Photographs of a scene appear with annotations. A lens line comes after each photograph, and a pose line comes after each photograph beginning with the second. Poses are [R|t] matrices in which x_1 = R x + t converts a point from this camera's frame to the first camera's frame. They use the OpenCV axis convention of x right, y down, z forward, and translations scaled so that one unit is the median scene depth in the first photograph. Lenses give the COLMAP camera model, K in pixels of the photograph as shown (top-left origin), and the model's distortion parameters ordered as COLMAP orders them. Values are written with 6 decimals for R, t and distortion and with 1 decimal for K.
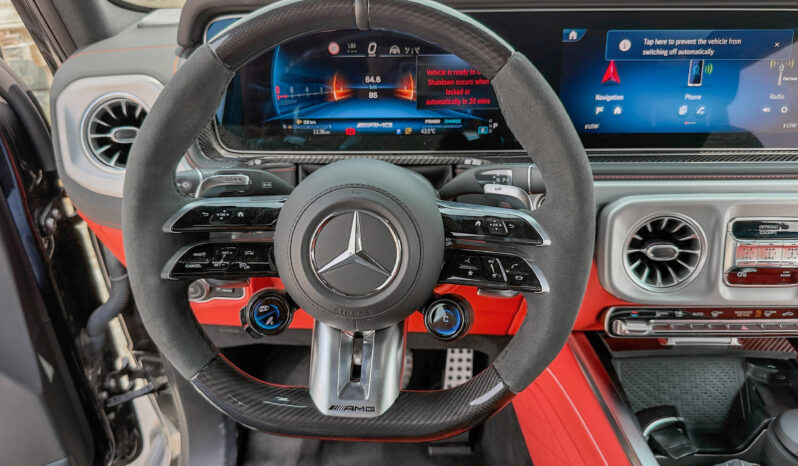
lens RADIAL K [[572.5, 0, 399.0], [0, 572.5, 233.0], [0, 0, 1]] dist [0.142236, -0.281226]
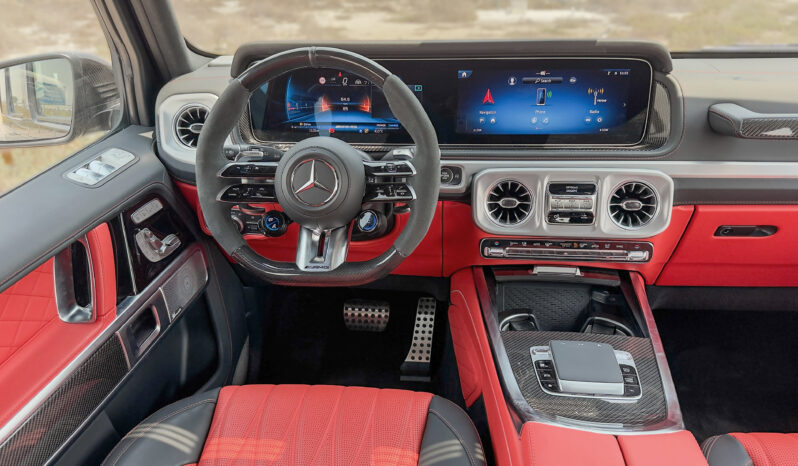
lens RADIAL K [[572.5, 0, 399.0], [0, 572.5, 233.0], [0, 0, 1]] dist [0.142236, -0.281226]
pose [[0.996403, 0.031153, -0.078806, 0.259017], [-0.036645, 0.996928, -0.069229, 0.232364], [0.076407, 0.071868, 0.994483, -0.621567]]
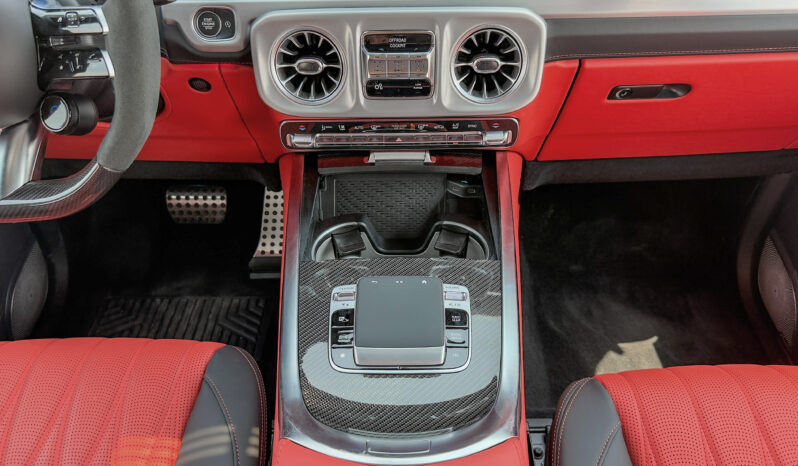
lens RADIAL K [[572.5, 0, 399.0], [0, 572.5, 233.0], [0, 0, 1]] dist [0.142236, -0.281226]
pose [[0.999717, -0.013051, 0.019897, 0.566993], [0.008442, 0.976309, 0.216216, 0.098526], [-0.022247, -0.215987, 0.976143, -0.121698]]
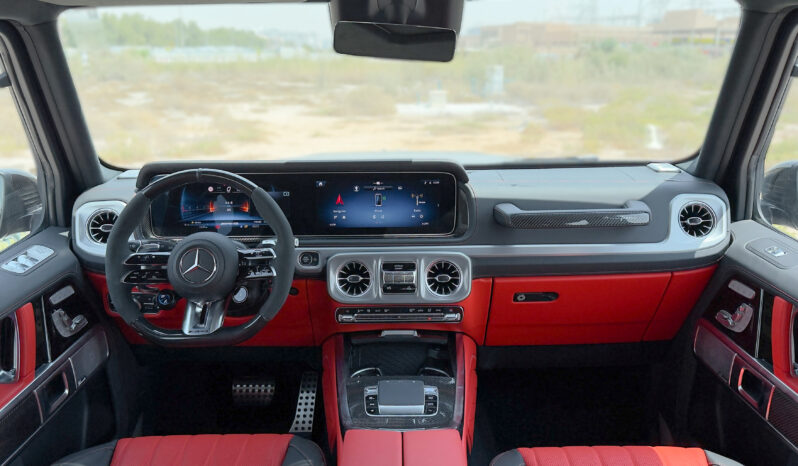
lens RADIAL K [[634.4, 0, 382.4], [0, 634.4, 218.6], [0, 0, 1]] dist [0.155347, -0.307603]
pose [[0.999961, -0.001014, 0.008752, 0.511785], [0.003181, 0.967914, -0.251260, 0.392158], [-0.008217, 0.251278, 0.967880, -1.290922]]
